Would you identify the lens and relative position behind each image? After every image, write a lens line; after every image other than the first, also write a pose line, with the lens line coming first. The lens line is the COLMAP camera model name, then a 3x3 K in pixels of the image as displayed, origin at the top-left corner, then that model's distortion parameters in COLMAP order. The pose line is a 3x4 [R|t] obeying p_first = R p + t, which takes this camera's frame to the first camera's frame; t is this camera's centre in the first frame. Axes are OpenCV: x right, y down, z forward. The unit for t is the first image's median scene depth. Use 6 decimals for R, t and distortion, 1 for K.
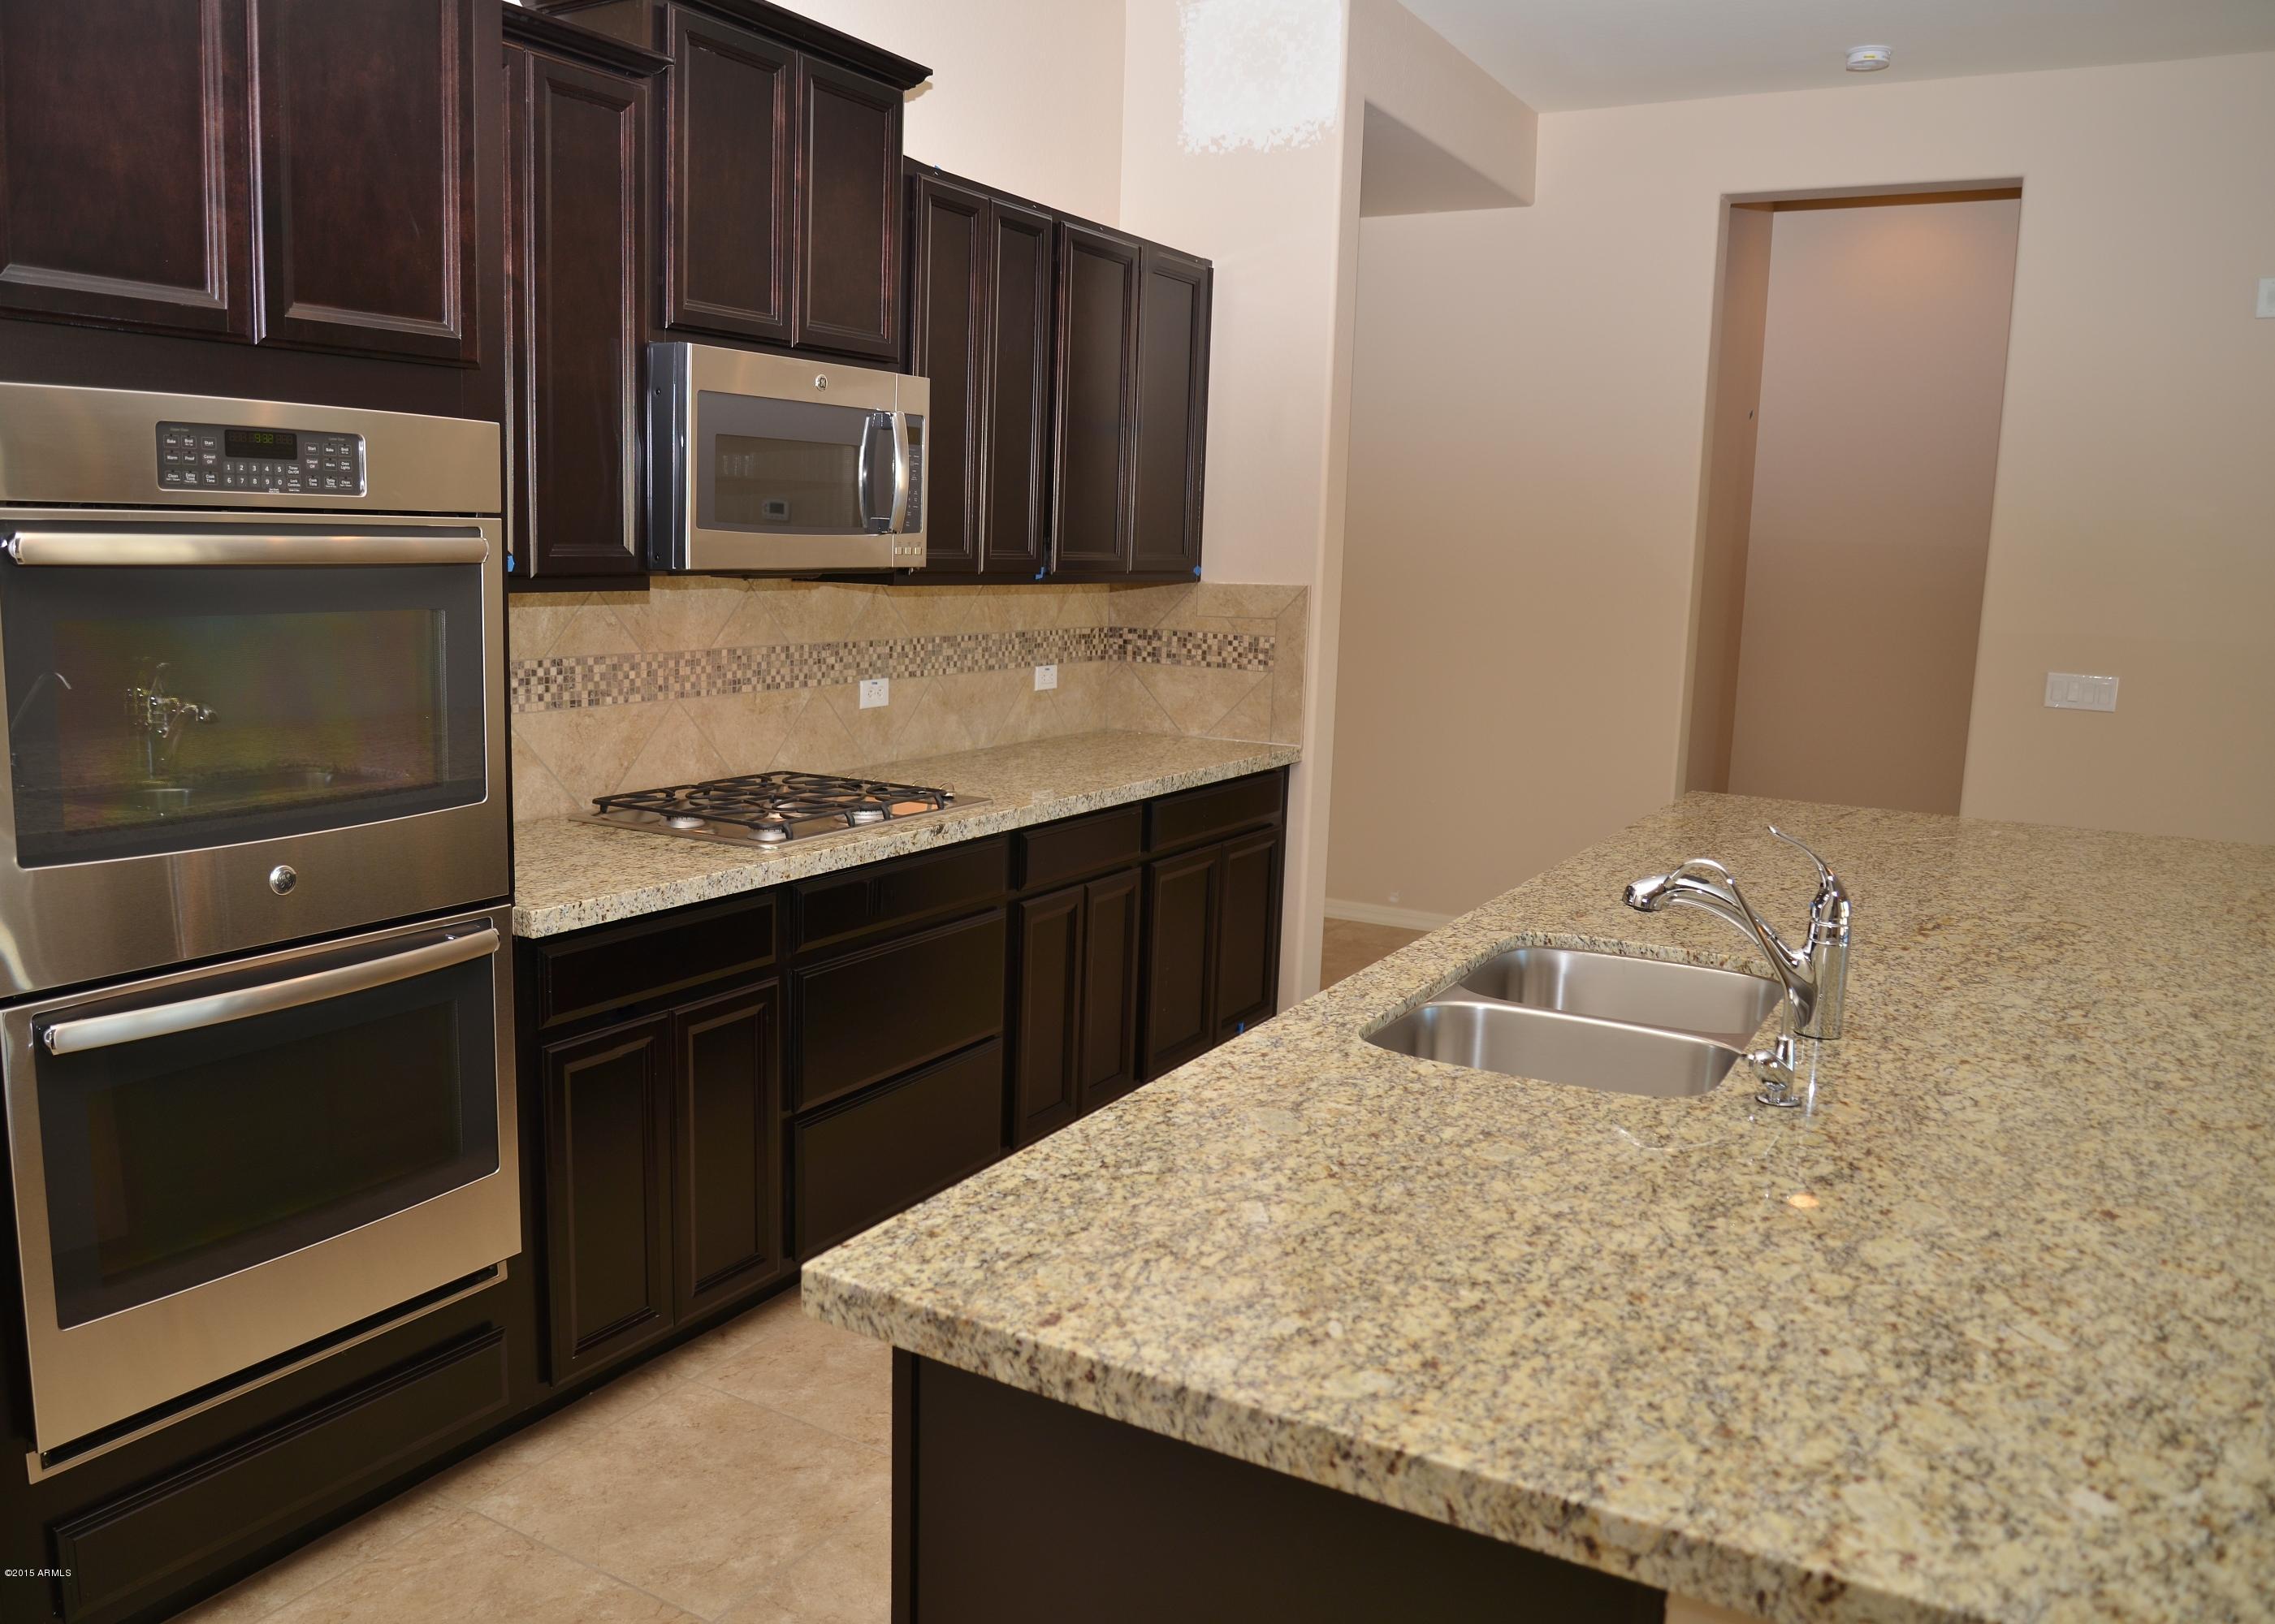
lens RADIAL K [[1677.3, 0, 1141.4], [0, 1677.3, 810.8], [0, 0, 1]] dist [-0.033615, -0.000342]
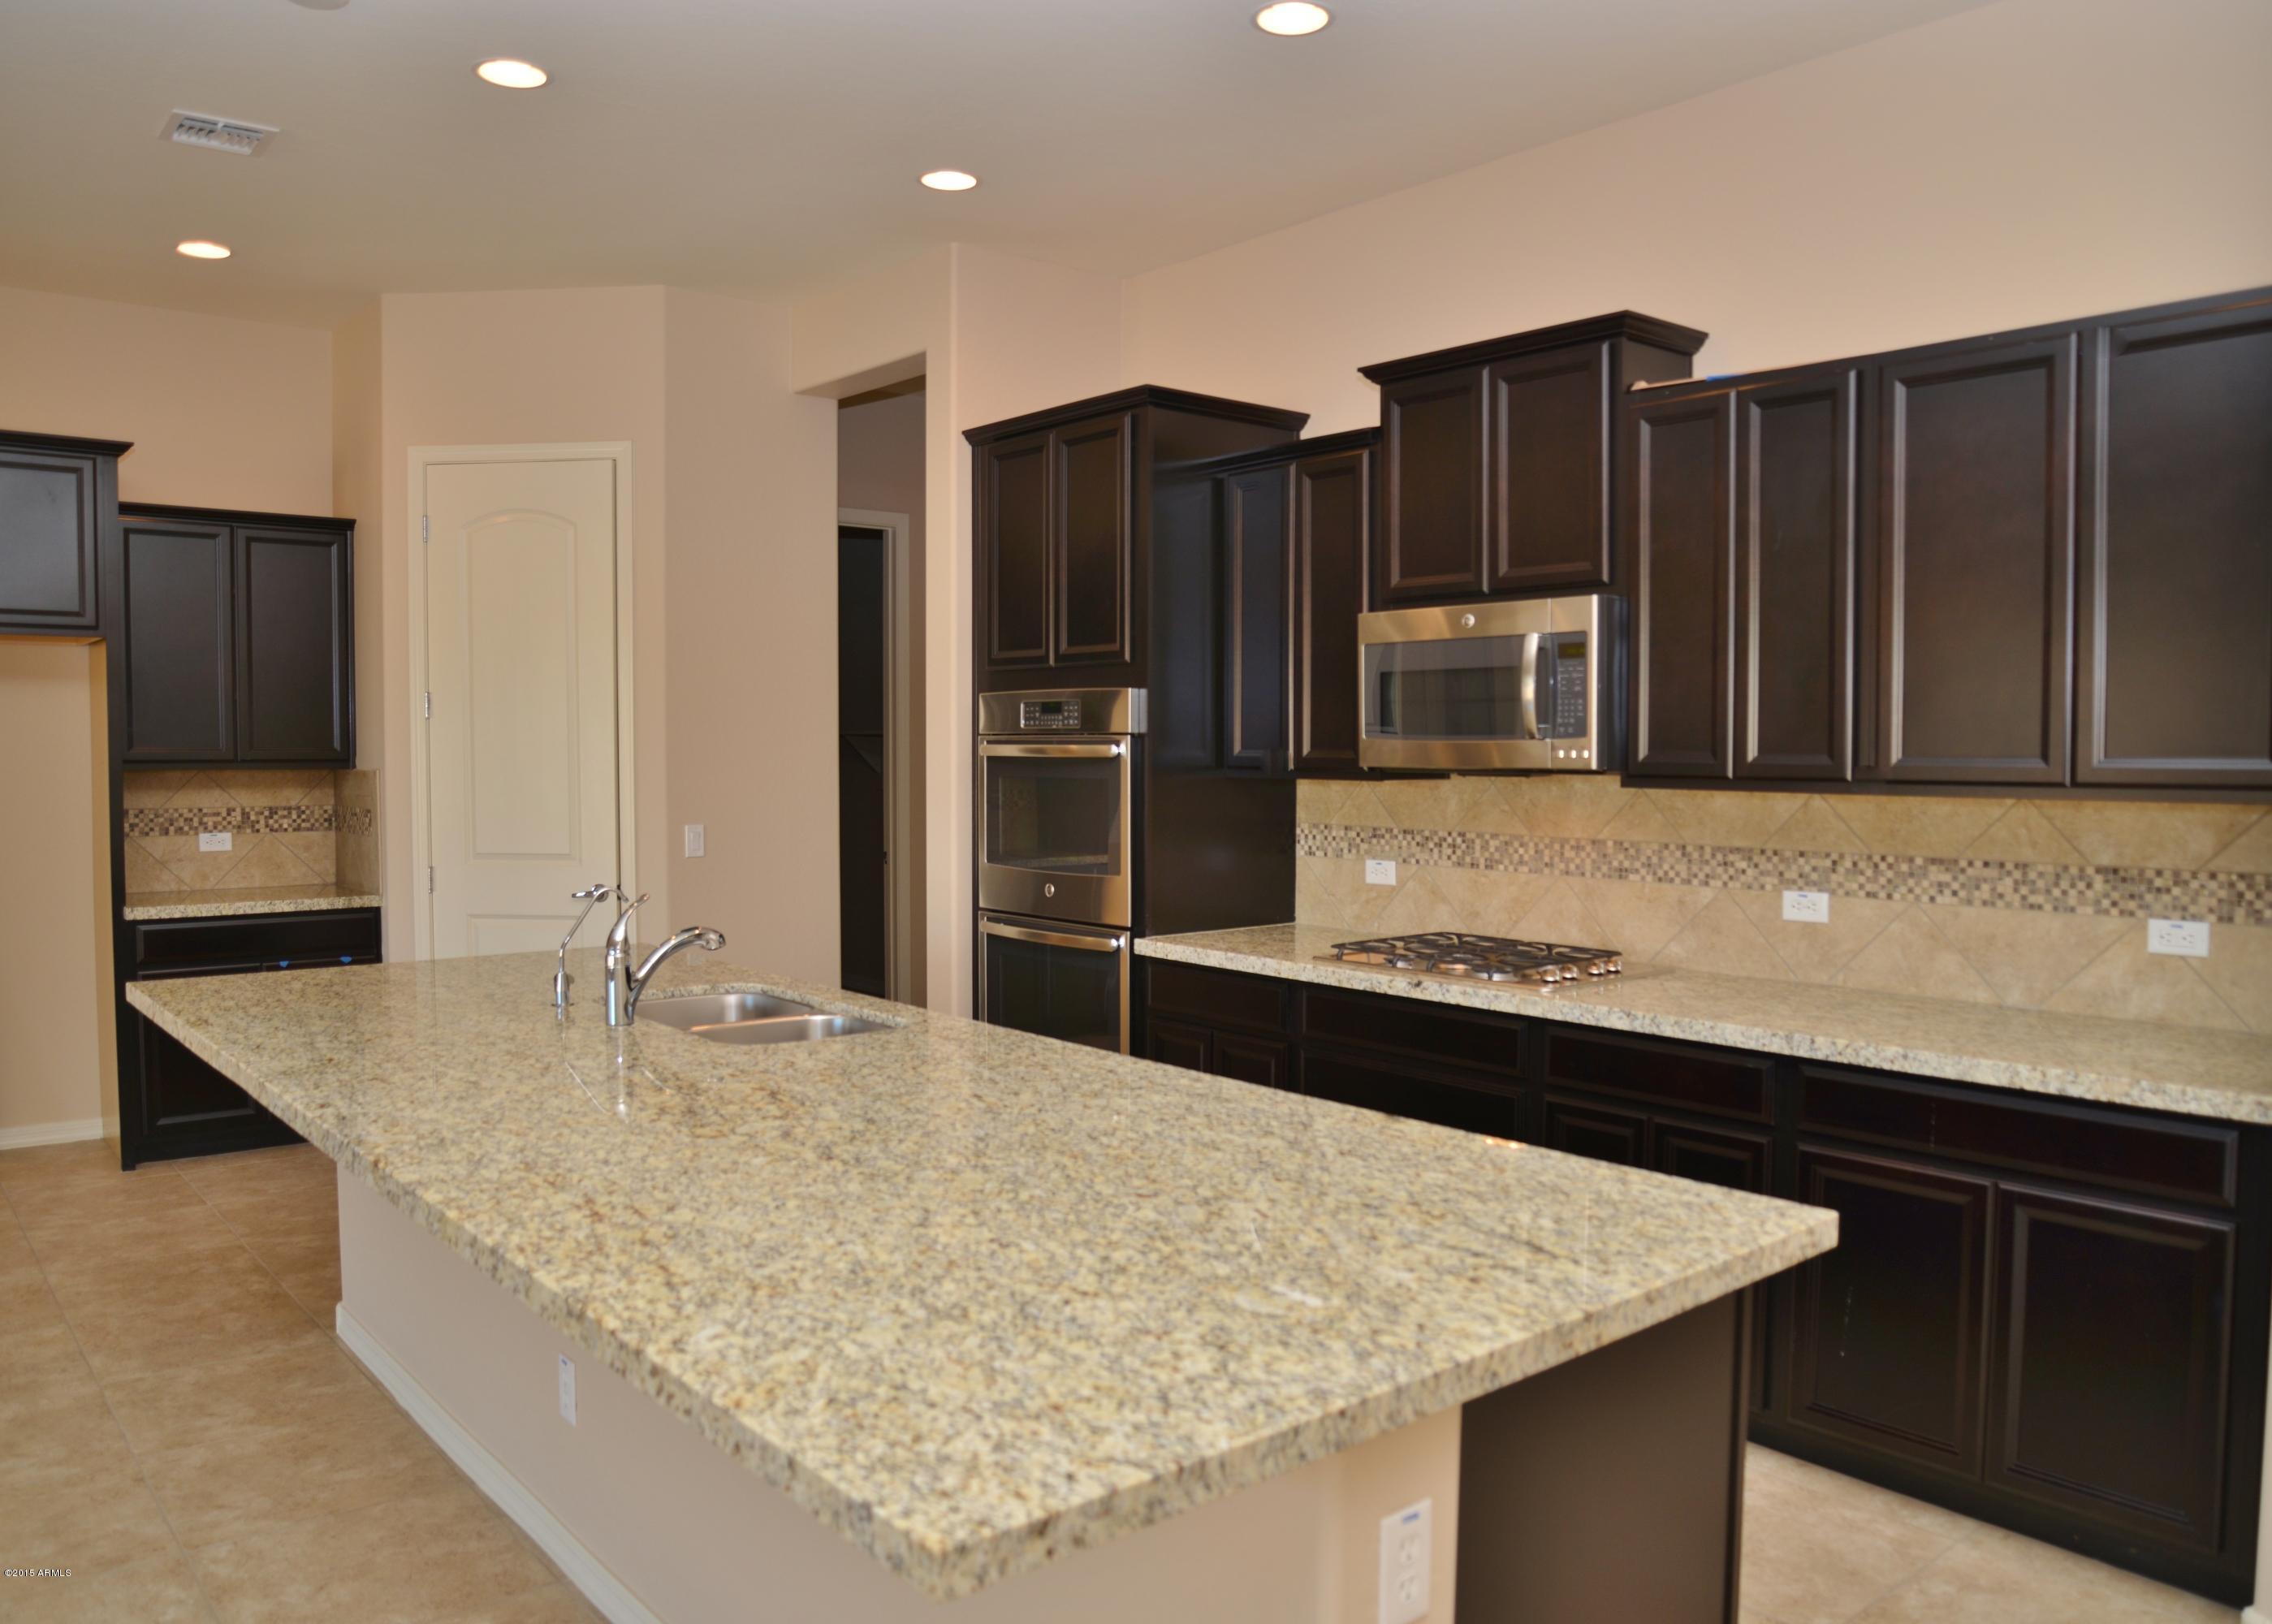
lens RADIAL K [[1675.2, 0, 1139.6], [0, 1675.2, 806.3], [0, 0, 1]] dist [-0.033615, -0.000342]
pose [[-0.314637, 0.009110, -0.949168, 0.946012], [-0.162581, 0.984660, 0.063344, -0.138597], [0.935185, 0.174247, -0.308330, 1.035829]]
